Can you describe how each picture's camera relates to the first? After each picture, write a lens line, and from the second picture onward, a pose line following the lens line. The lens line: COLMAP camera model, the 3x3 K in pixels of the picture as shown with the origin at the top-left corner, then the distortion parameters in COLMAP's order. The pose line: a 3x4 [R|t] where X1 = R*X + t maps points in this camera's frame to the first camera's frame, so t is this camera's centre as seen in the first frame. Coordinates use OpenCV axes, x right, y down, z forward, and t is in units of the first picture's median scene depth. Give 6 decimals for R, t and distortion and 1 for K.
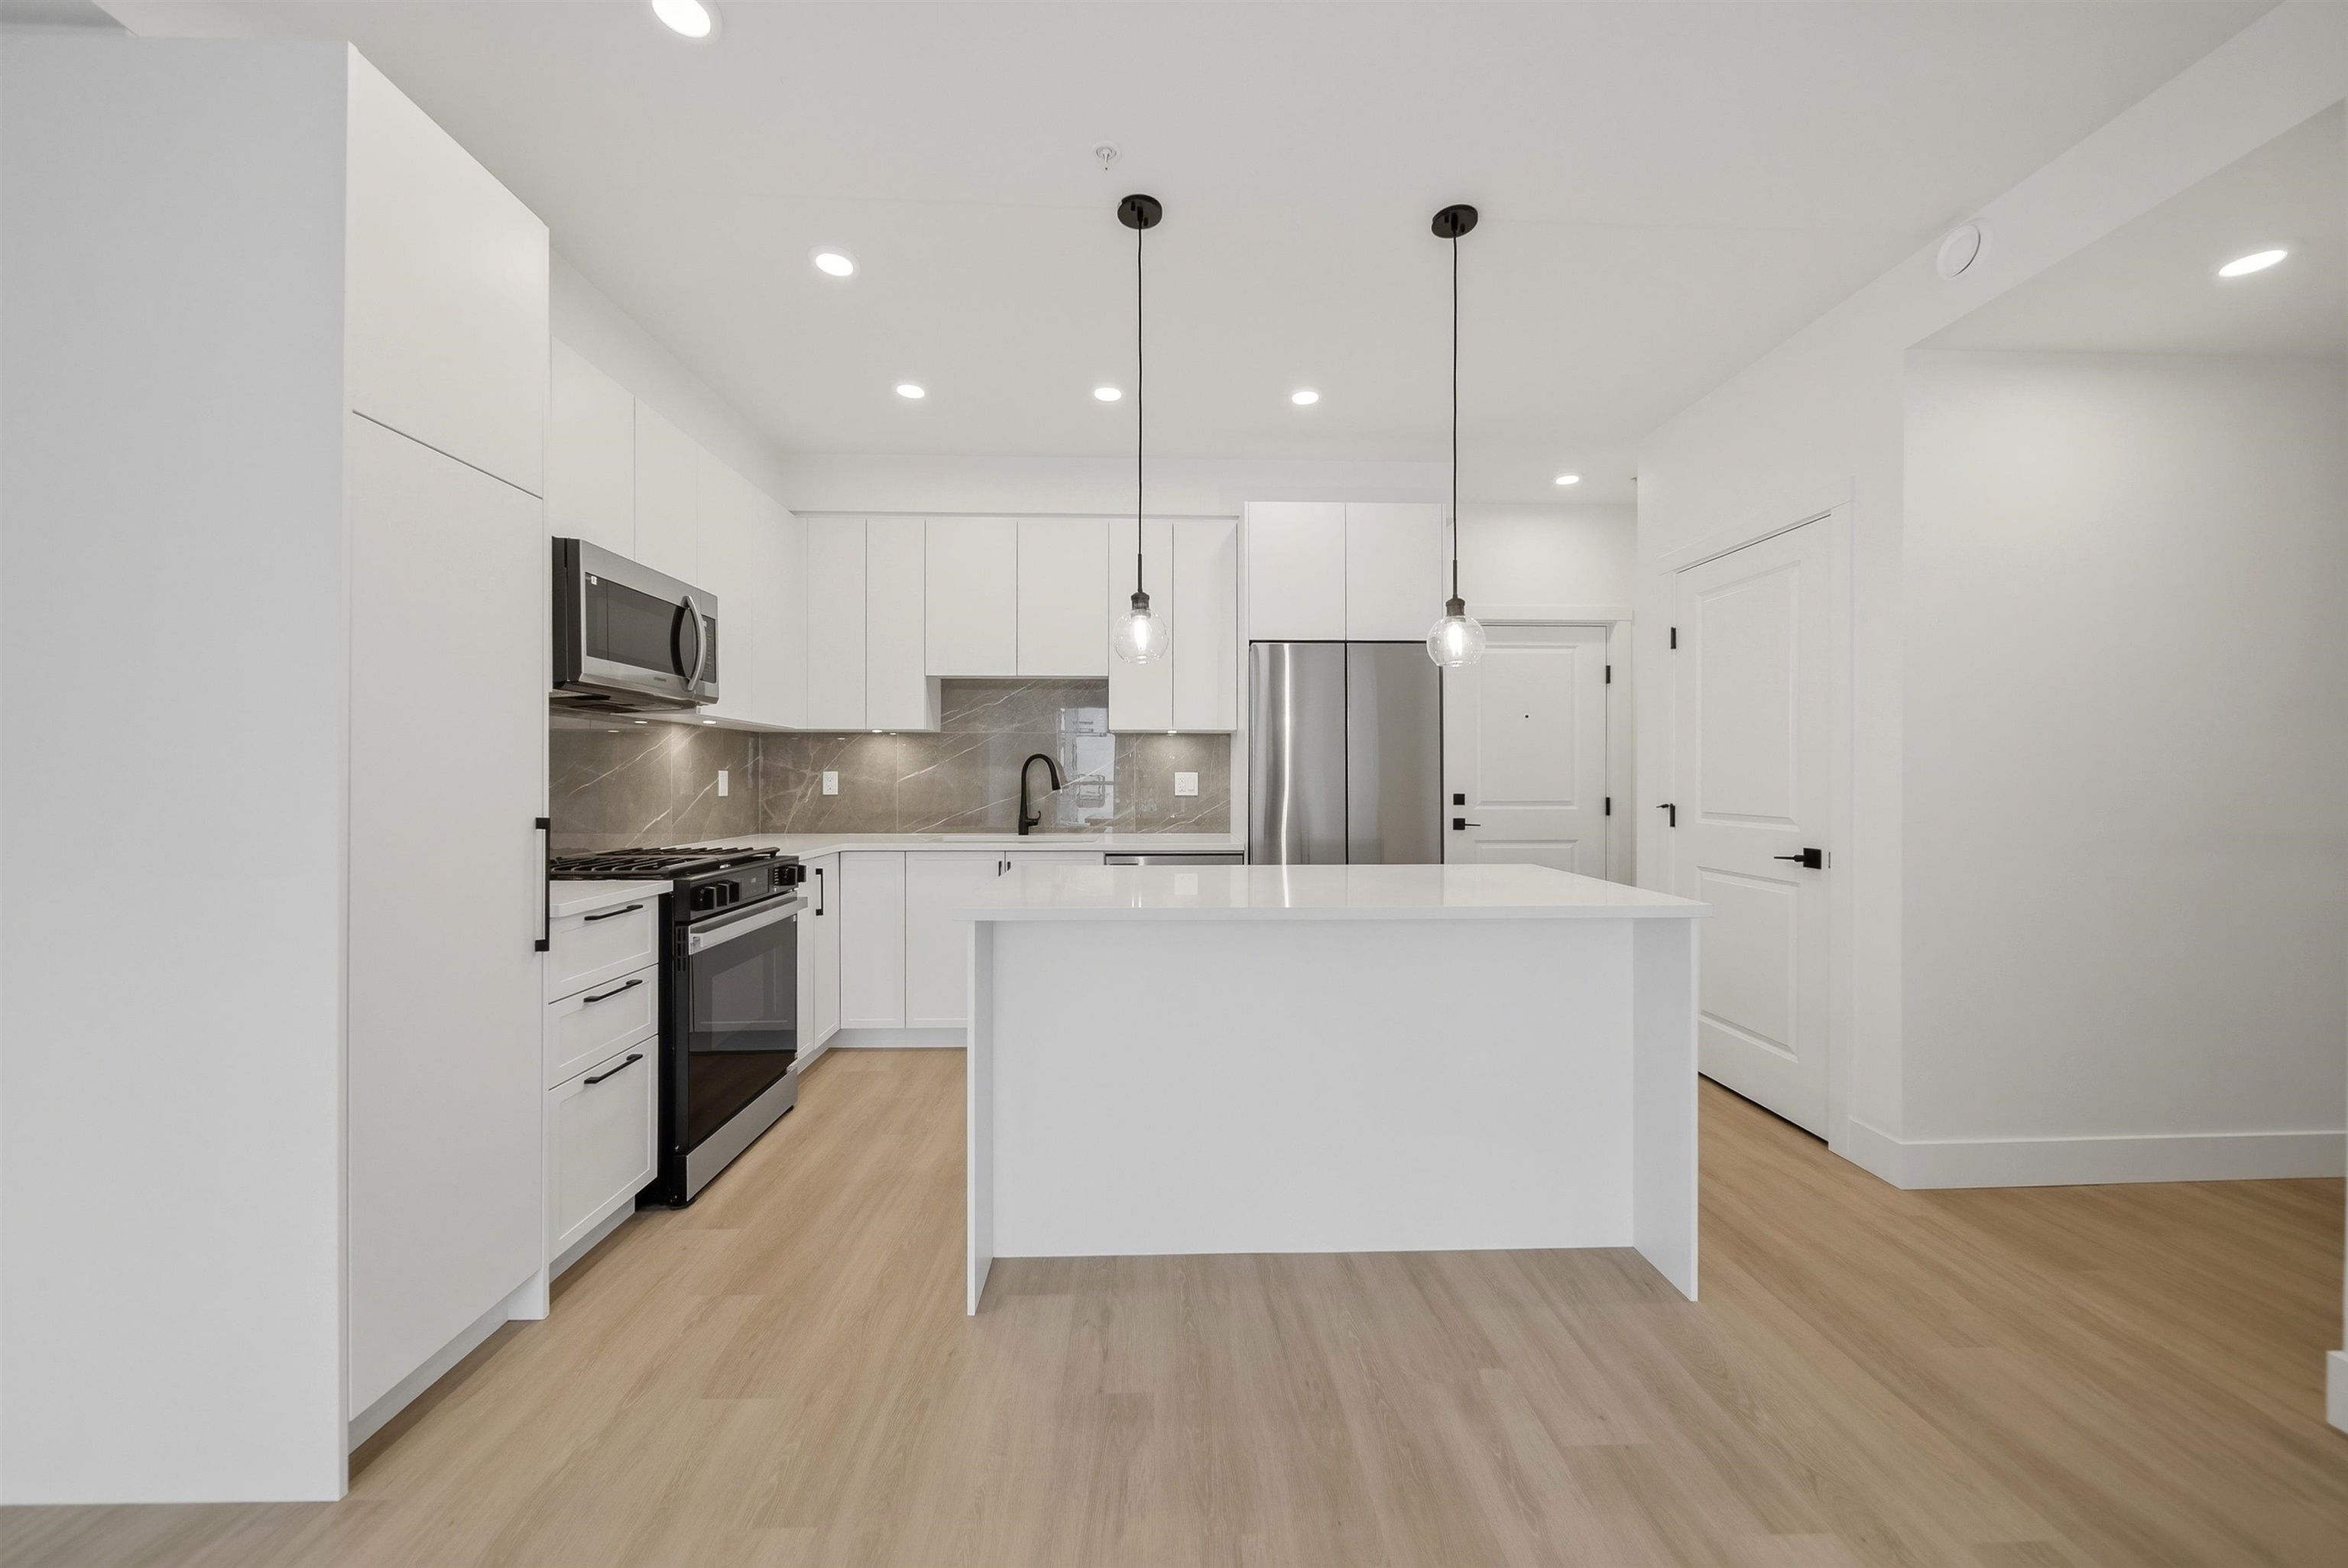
lens RADIAL K [[865.1, 0, 1169.4], [0, 865.1, 774.9], [0, 0, 1]] dist [-0.001751, -0.000114]
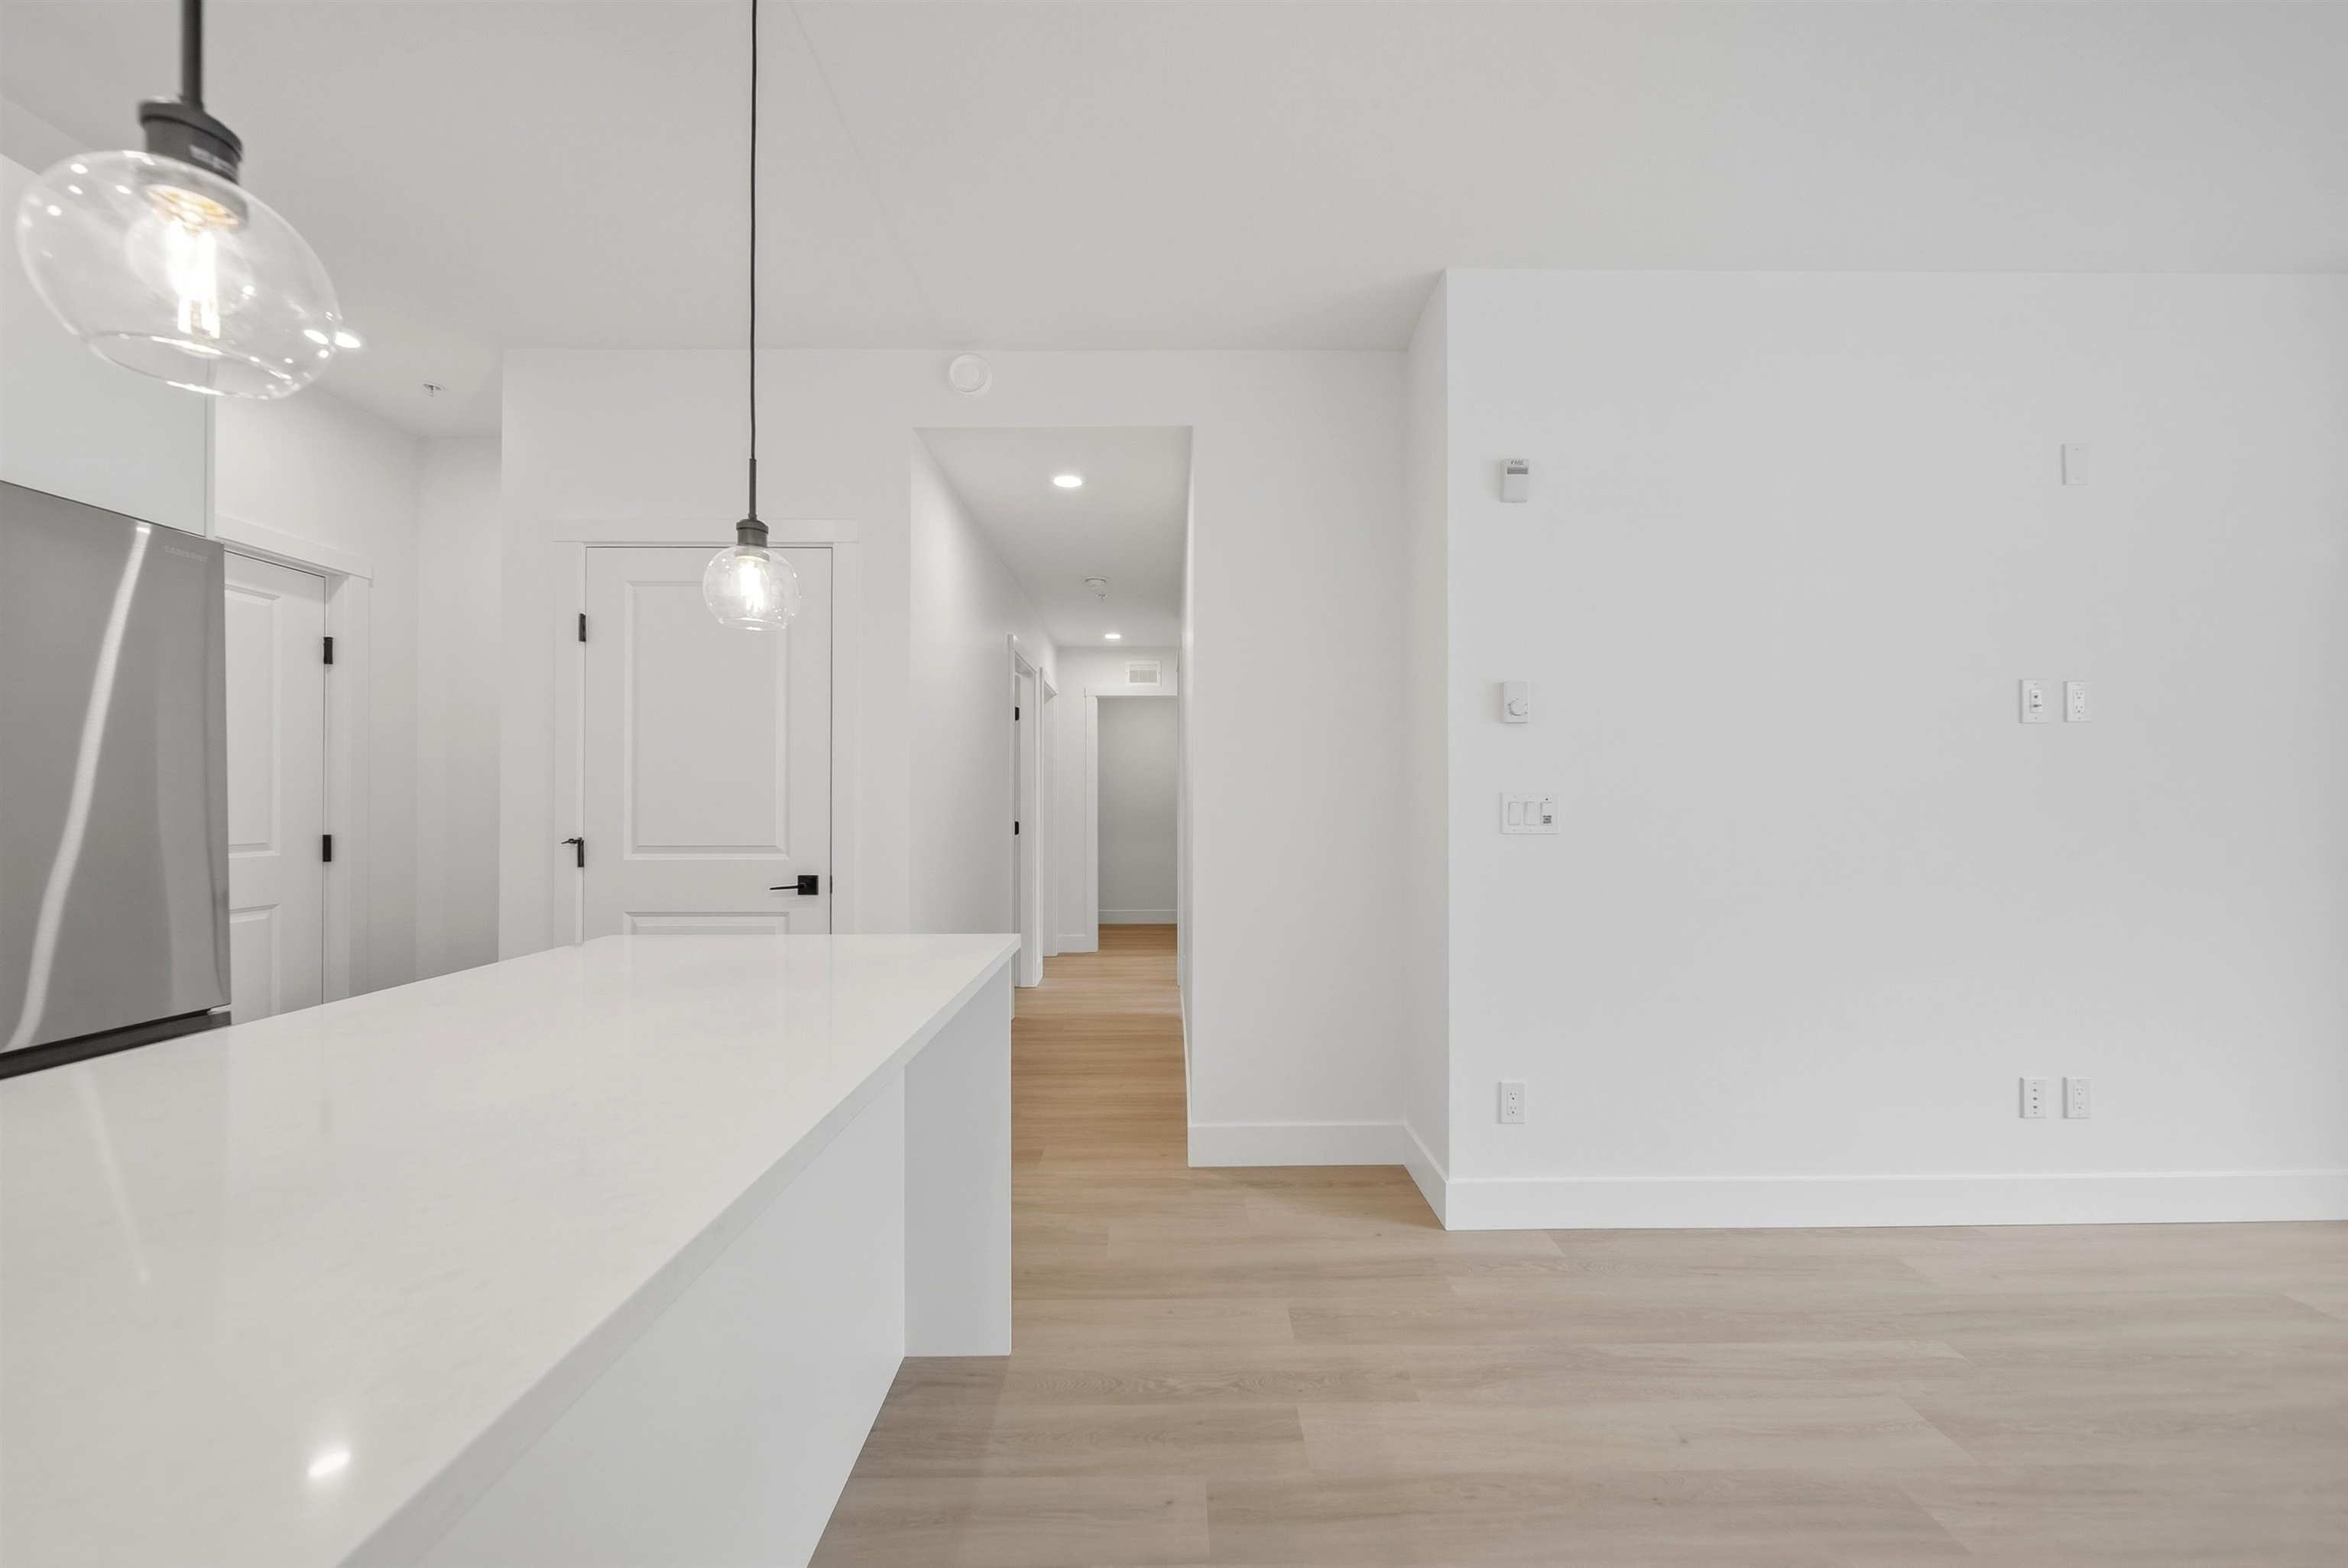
lens RADIAL K [[851.2, 0, 1183.8], [0, 851.2, 796.1], [0, 0, 1]] dist [-0.002237, -0.000164]
pose [[0.013196, 0.006118, 0.999894, -0.207783], [-0.000807, 0.999981, -0.006108, -0.000252], [-0.999913, -0.000726, 0.013201, 0.497457]]
